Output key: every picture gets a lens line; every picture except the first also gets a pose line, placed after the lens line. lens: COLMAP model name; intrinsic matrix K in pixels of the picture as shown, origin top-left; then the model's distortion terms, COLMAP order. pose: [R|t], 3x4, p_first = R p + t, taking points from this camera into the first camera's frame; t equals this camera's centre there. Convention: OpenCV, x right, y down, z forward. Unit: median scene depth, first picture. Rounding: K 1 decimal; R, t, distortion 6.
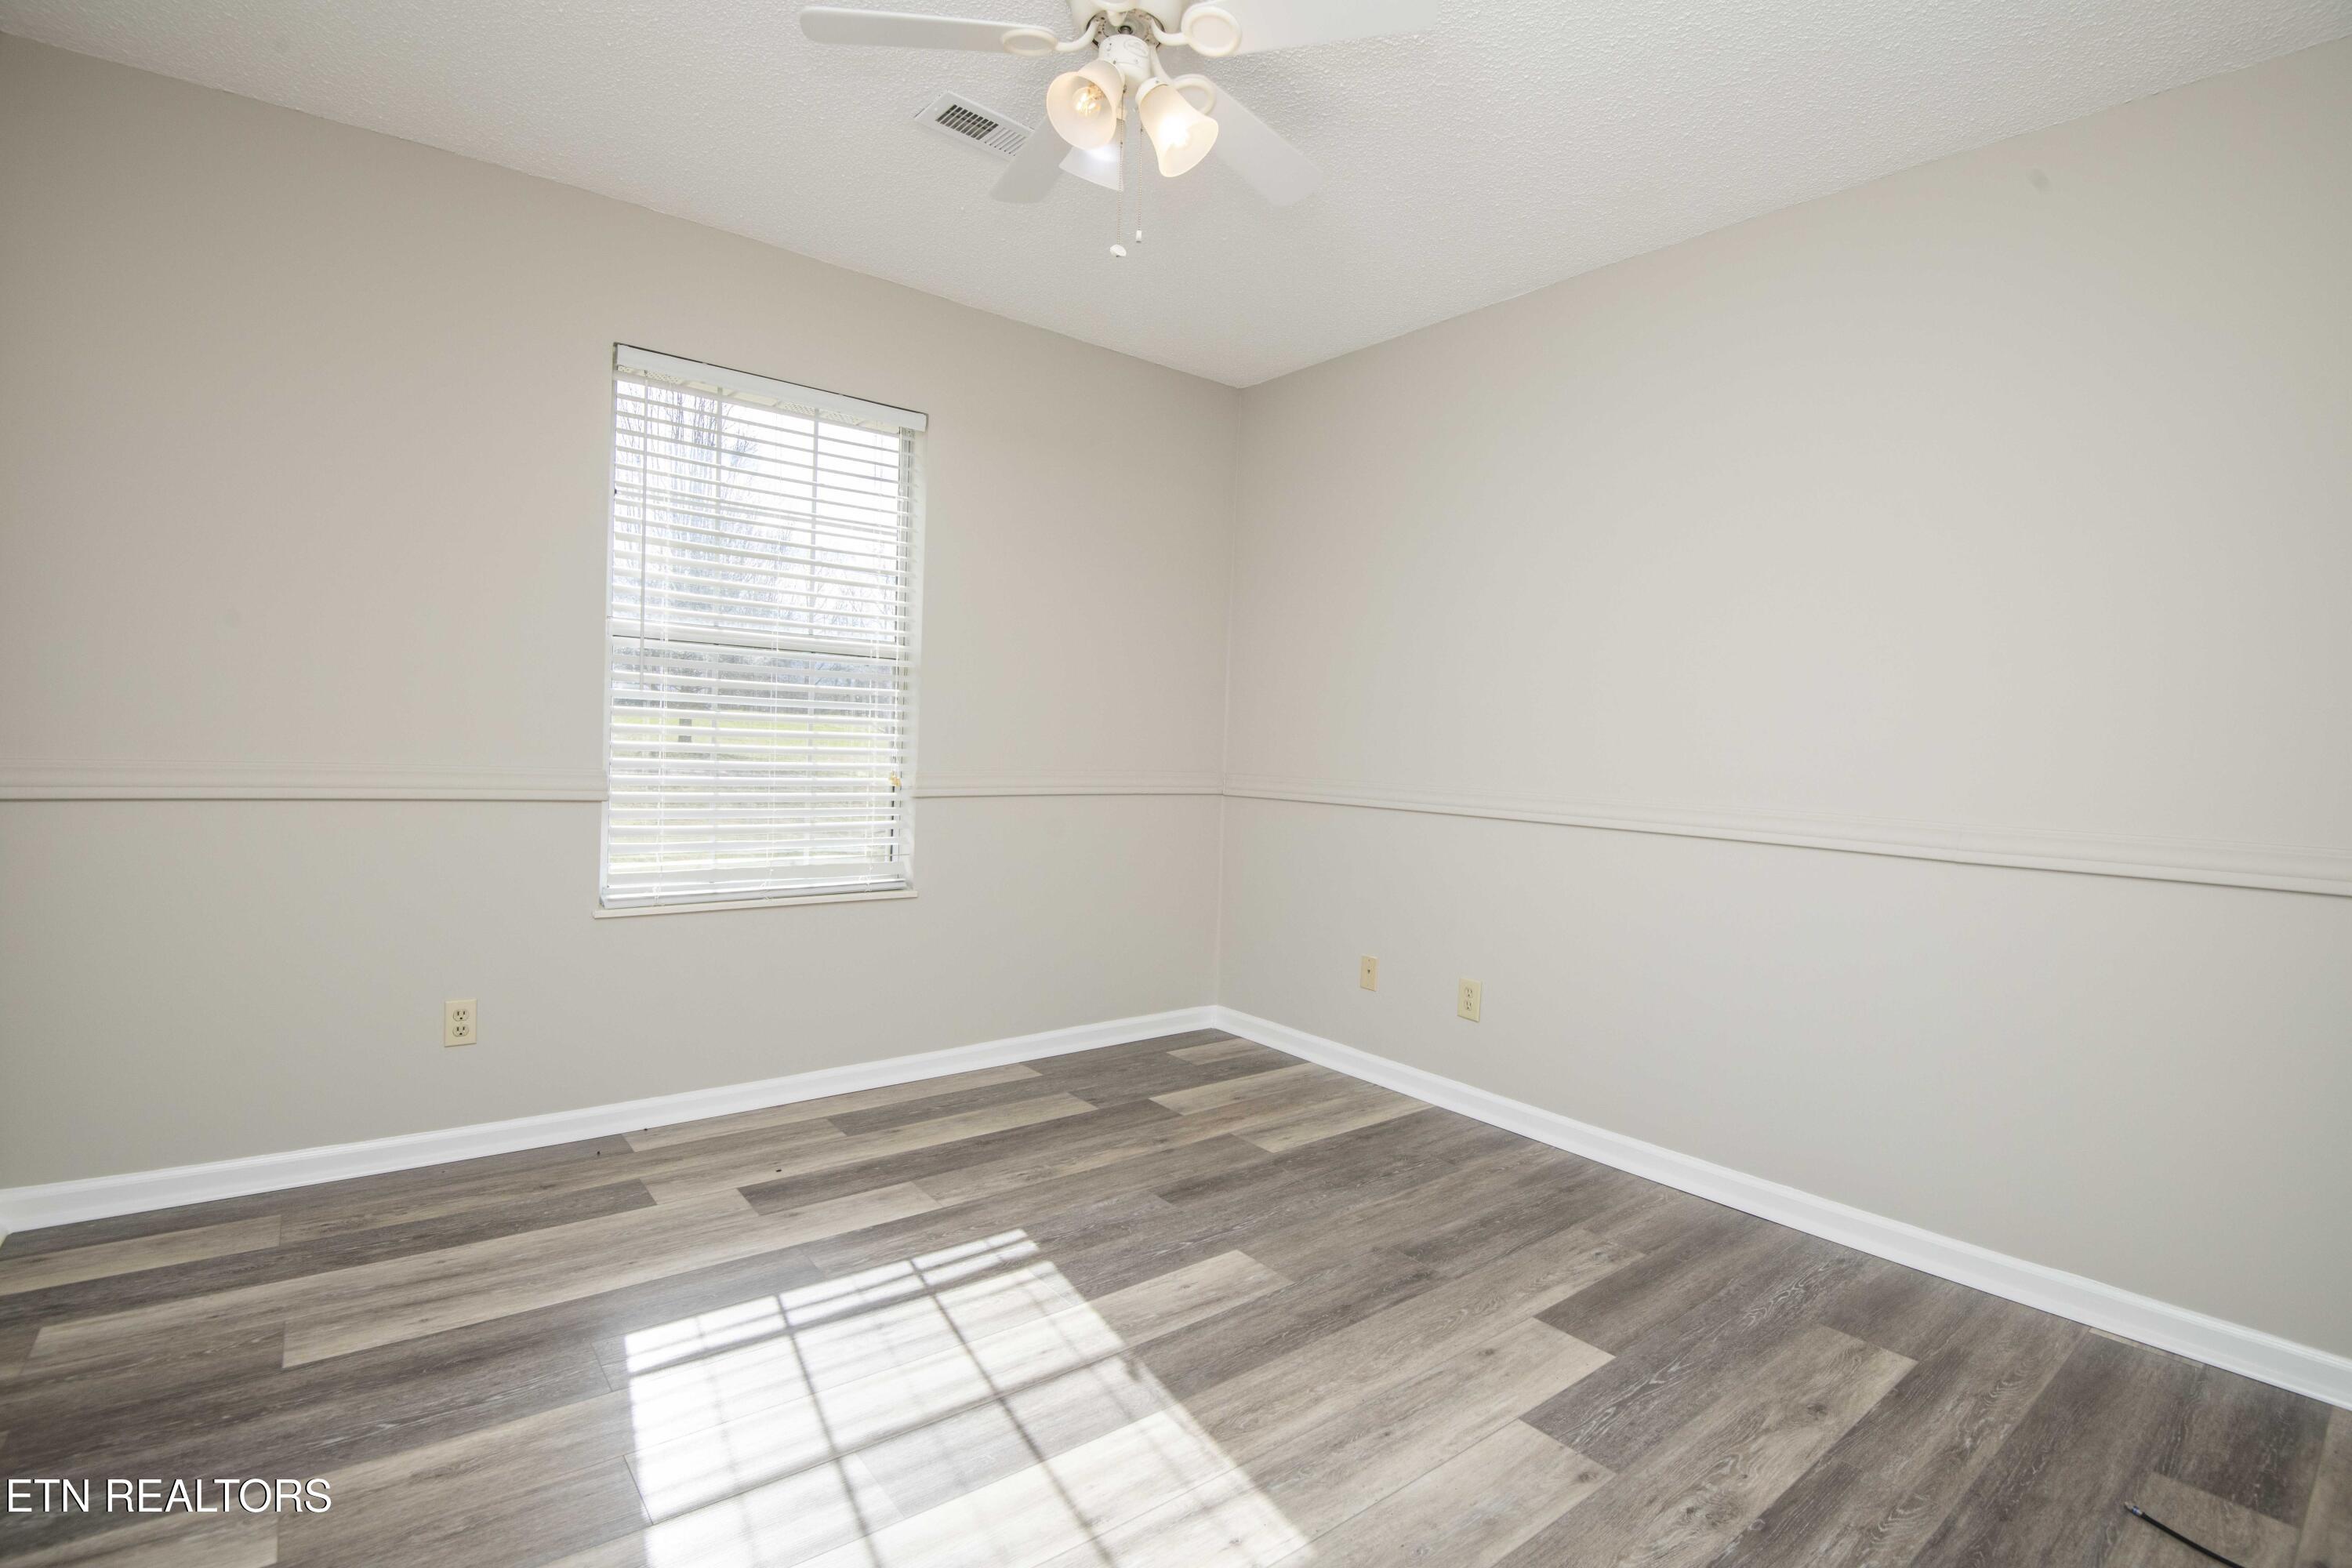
lens RADIAL K [[1088.8, 0, 1183.3], [0, 1088.8, 779.7], [0, 0, 1]] dist [-0.008560, -0.021161]
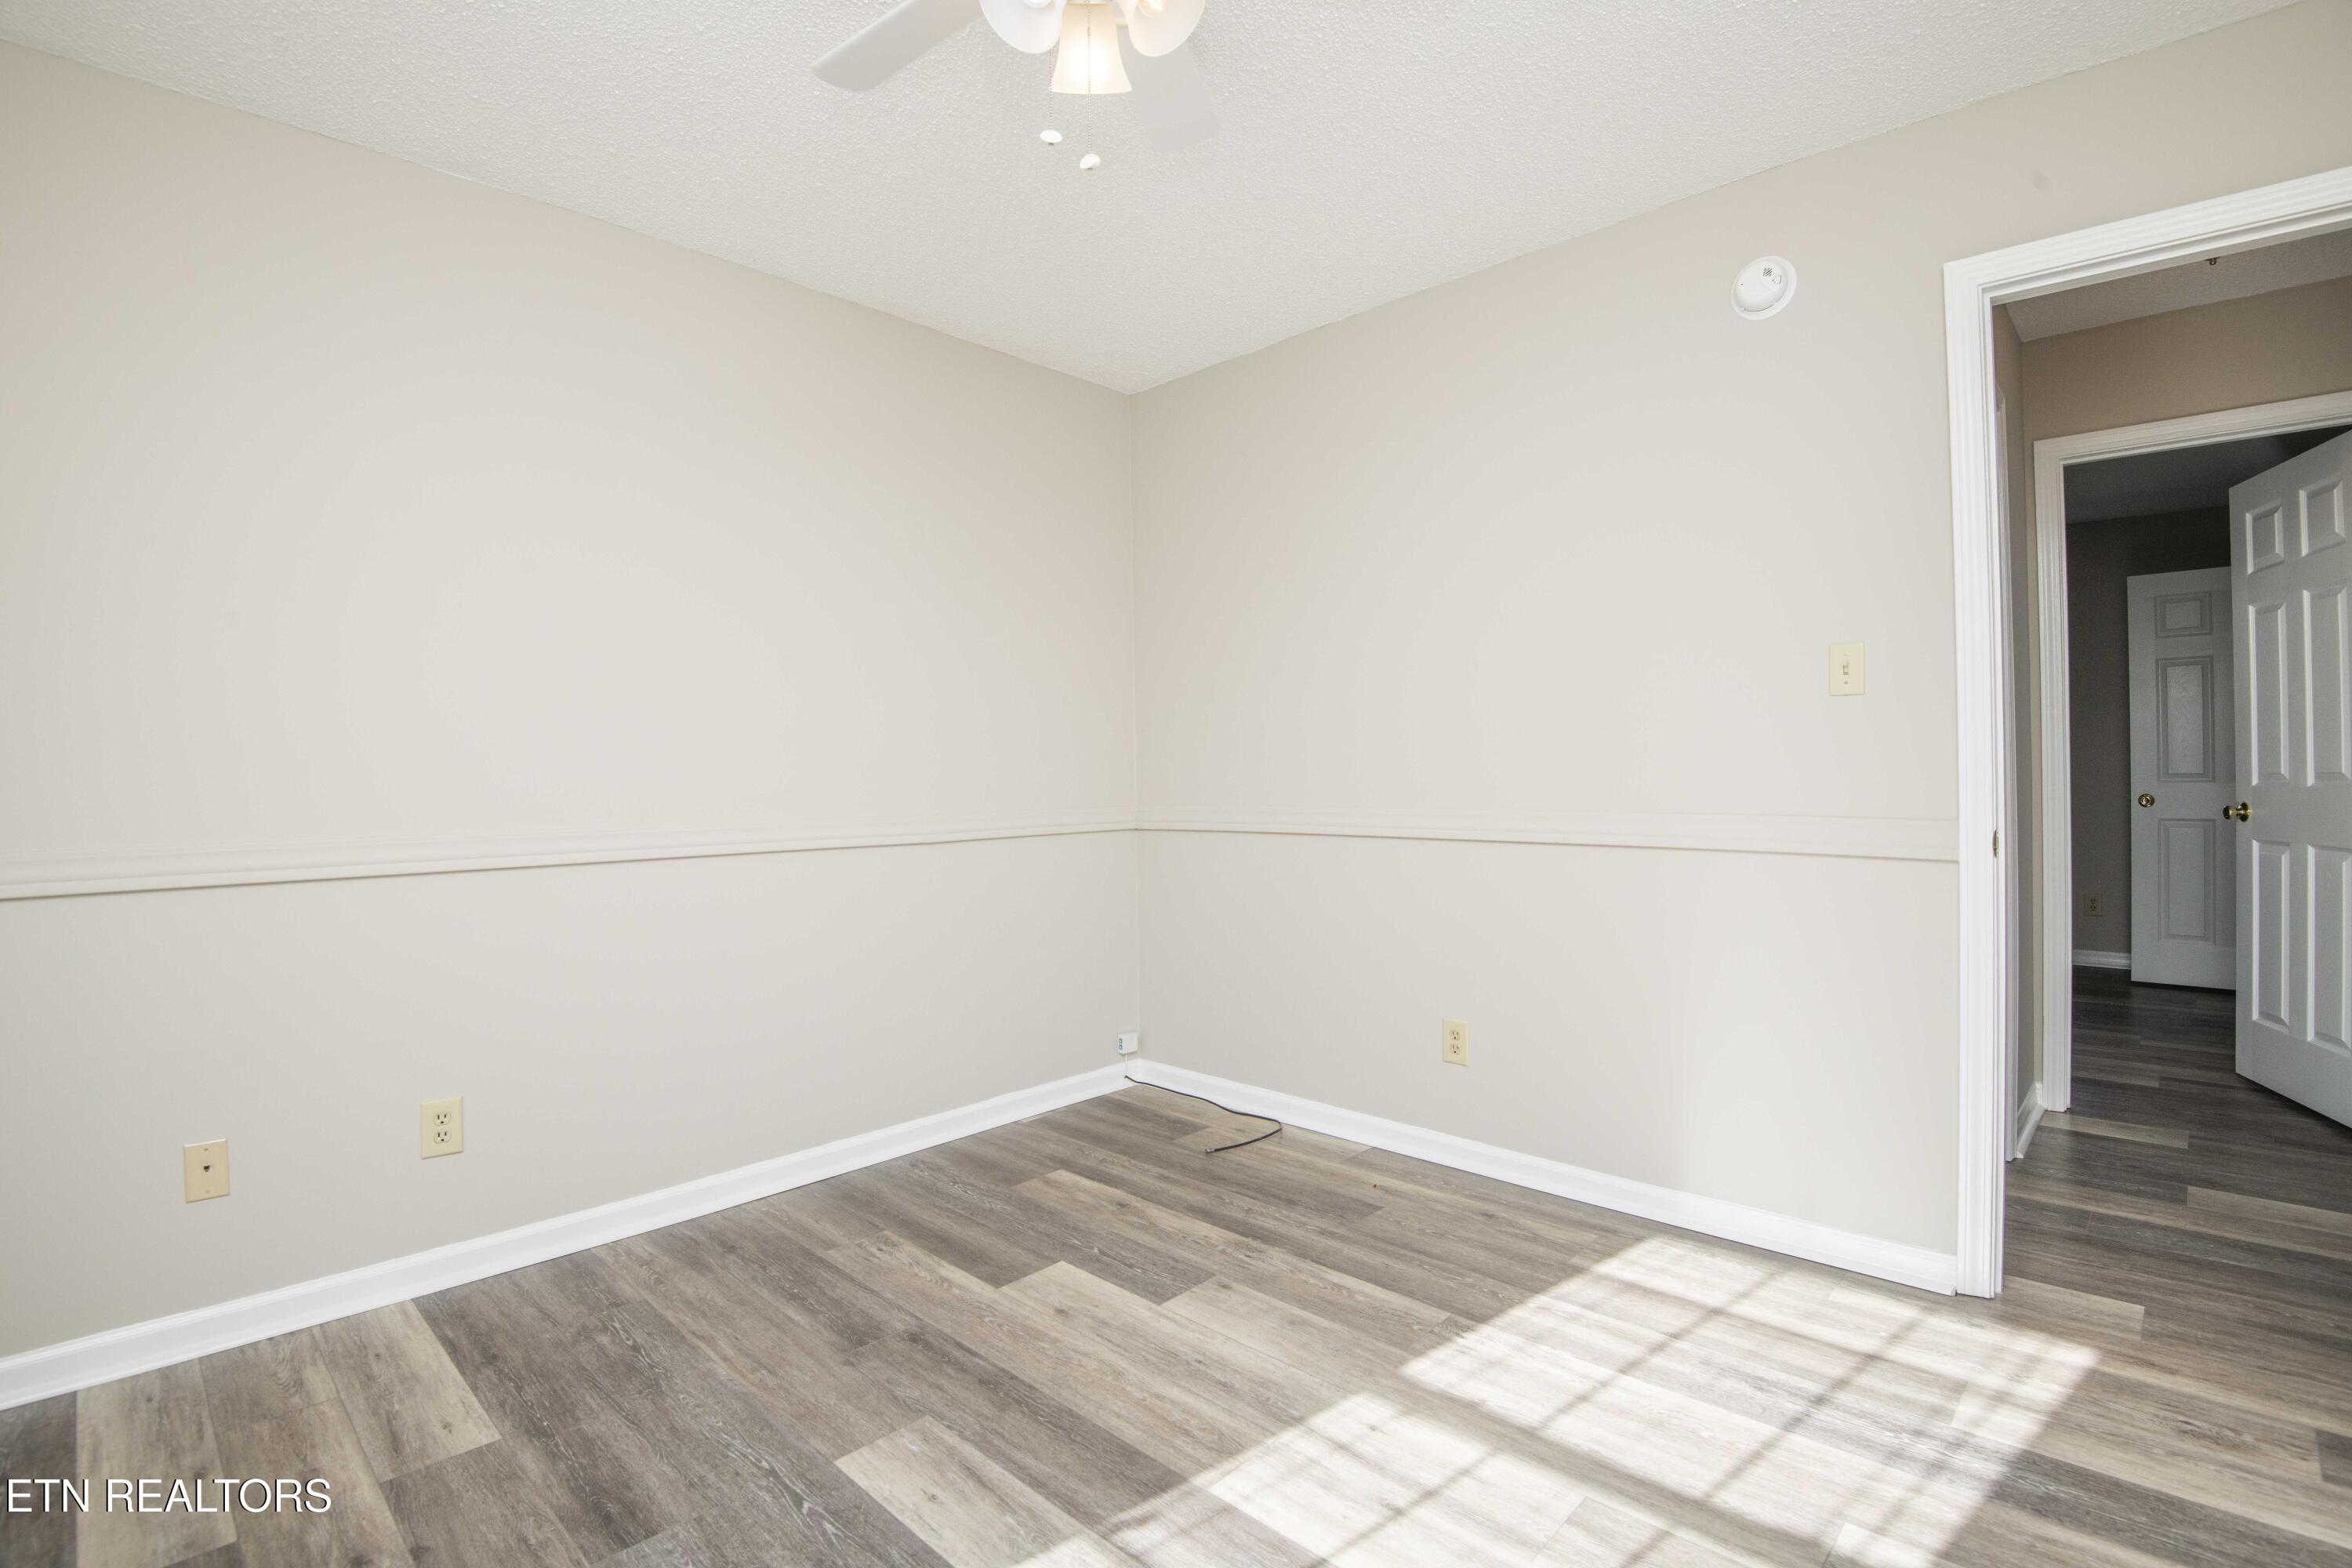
lens RADIAL K [[1088.8, 0, 1183.3], [0, 1088.8, 779.7], [0, 0, 1]] dist [-0.008560, -0.021161]
pose [[-0.133362, -0.041296, 0.990207, -0.860224], [0.040292, 0.998080, 0.047051, -0.069376], [-0.990248, 0.046172, -0.131442, 1.046213]]
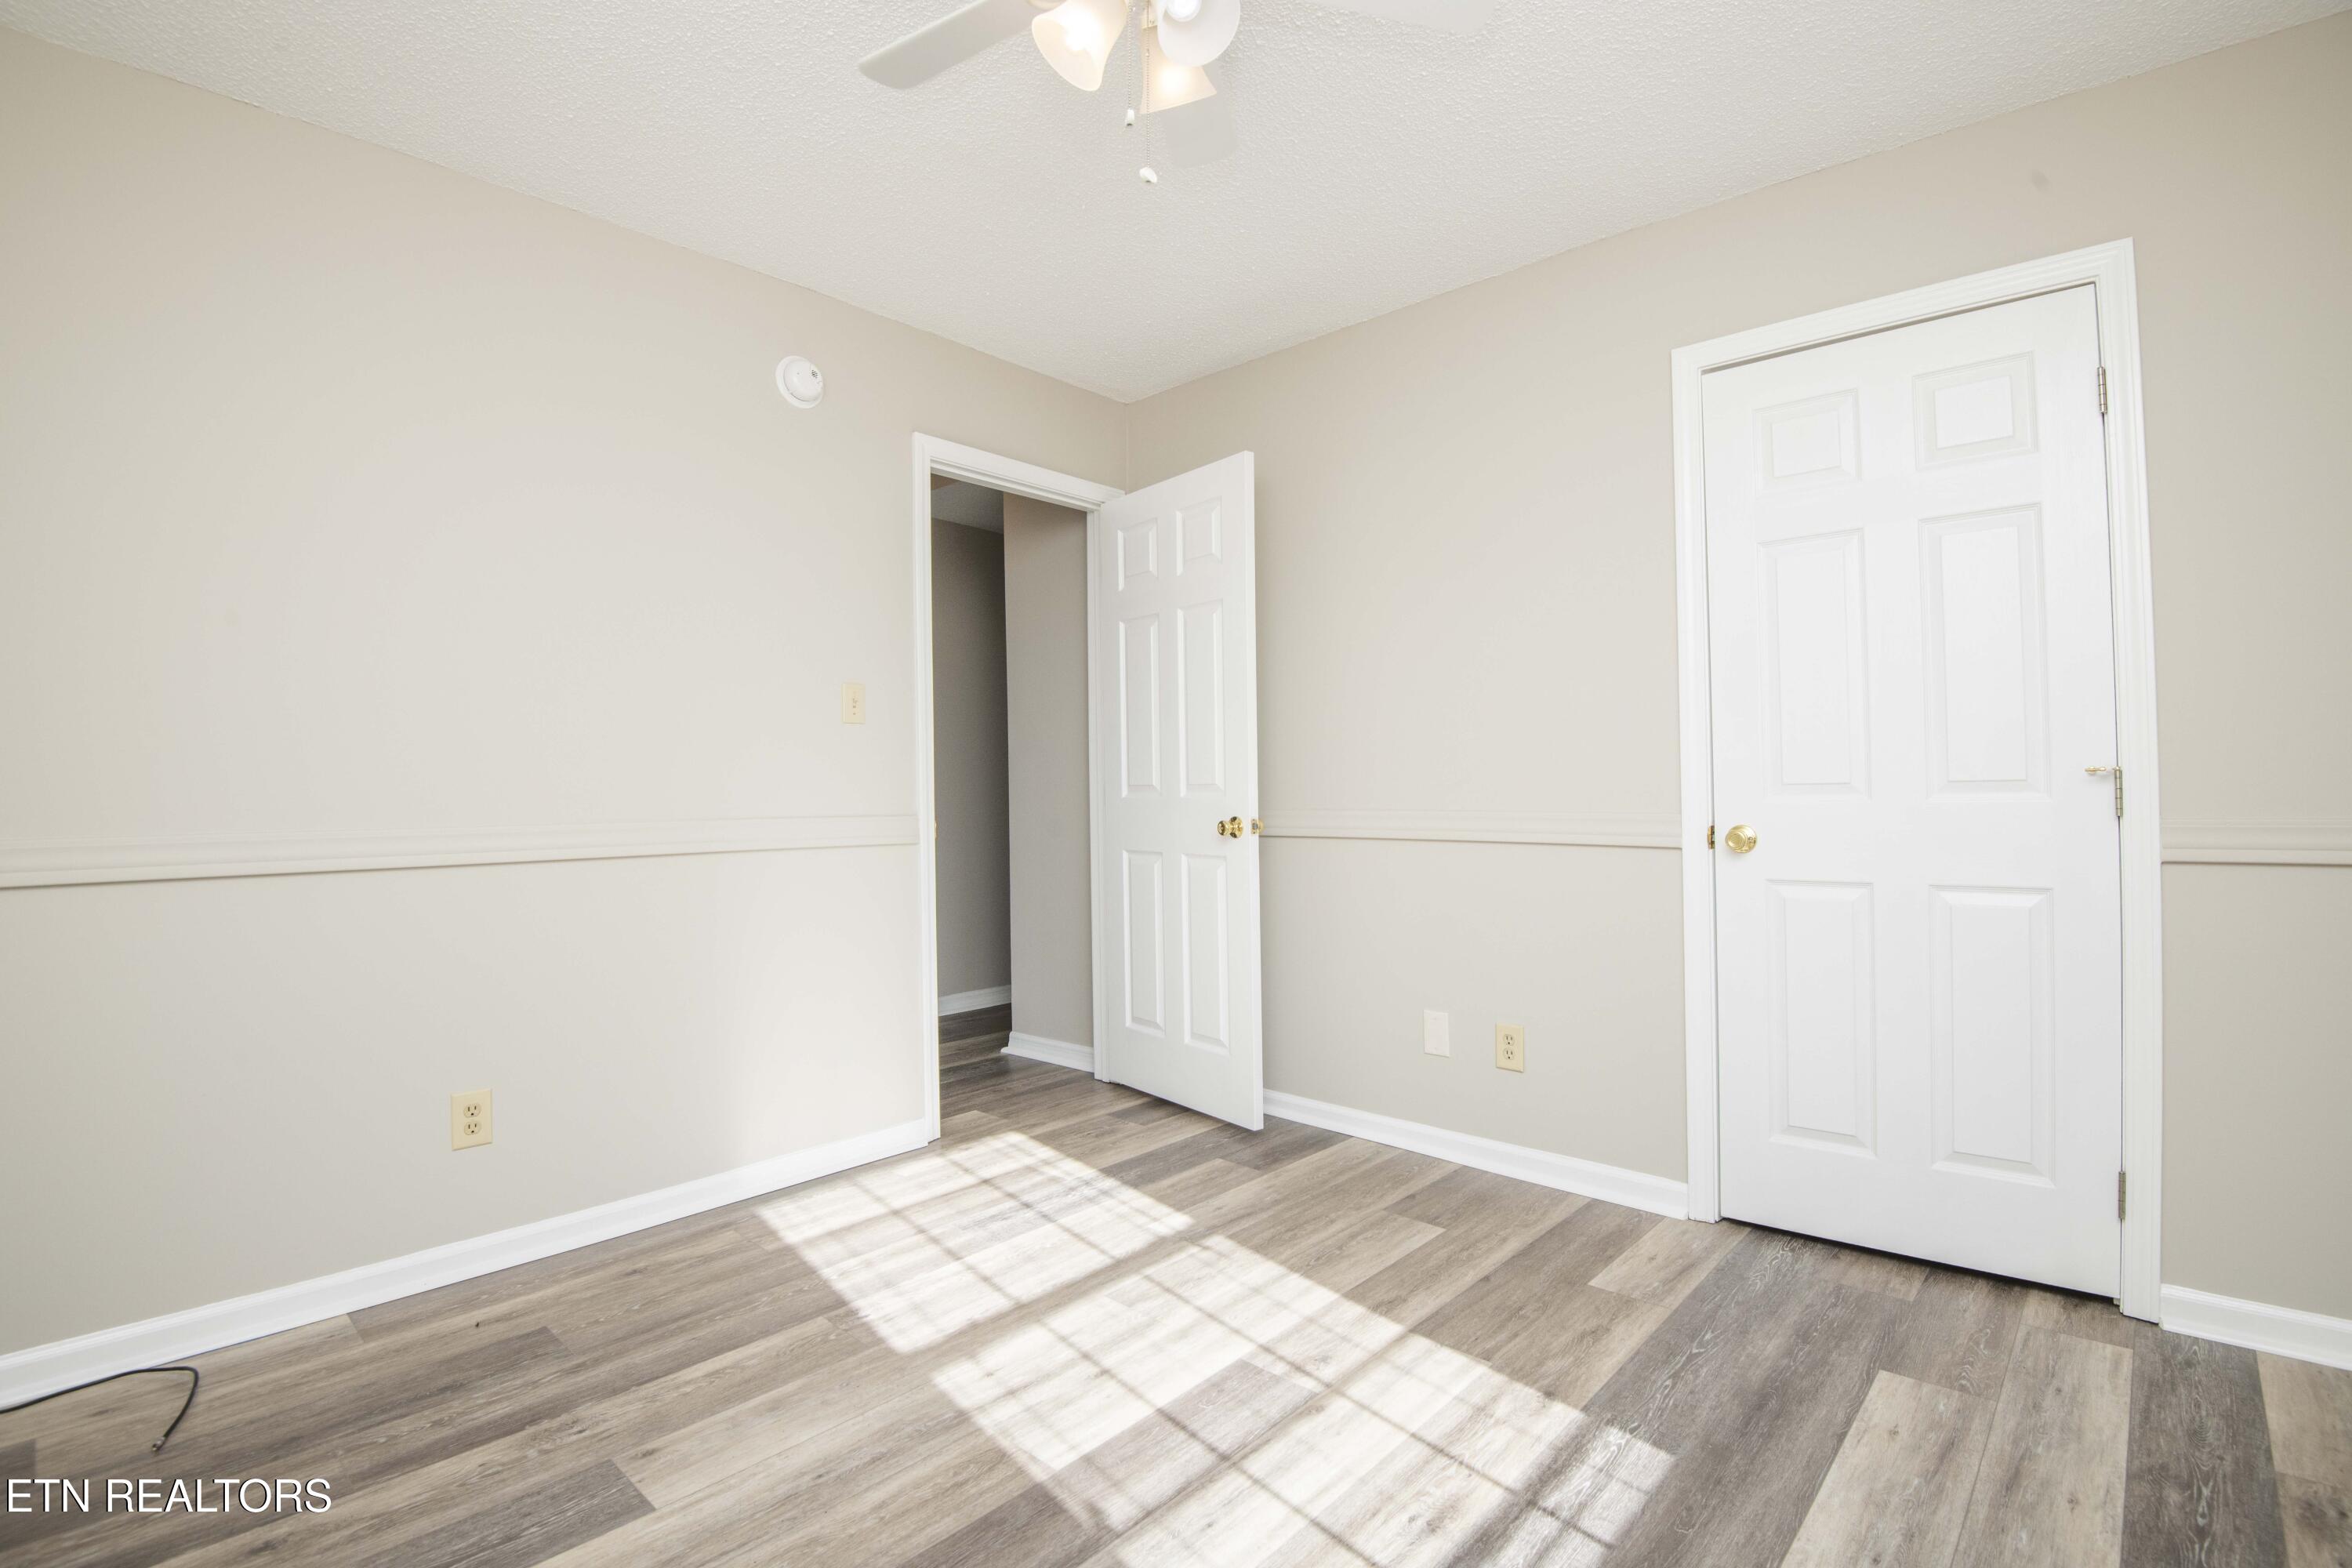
lens RADIAL K [[1088.8, 0, 1183.3], [0, 1088.8, 779.7], [0, 0, 1]] dist [-0.008560, -0.021161]
pose [[-0.987662, -0.026267, -0.154382, 0.029971], [-0.029779, 0.999347, 0.020477, -0.041041], [0.153743, 0.024821, -0.987799, 1.816887]]
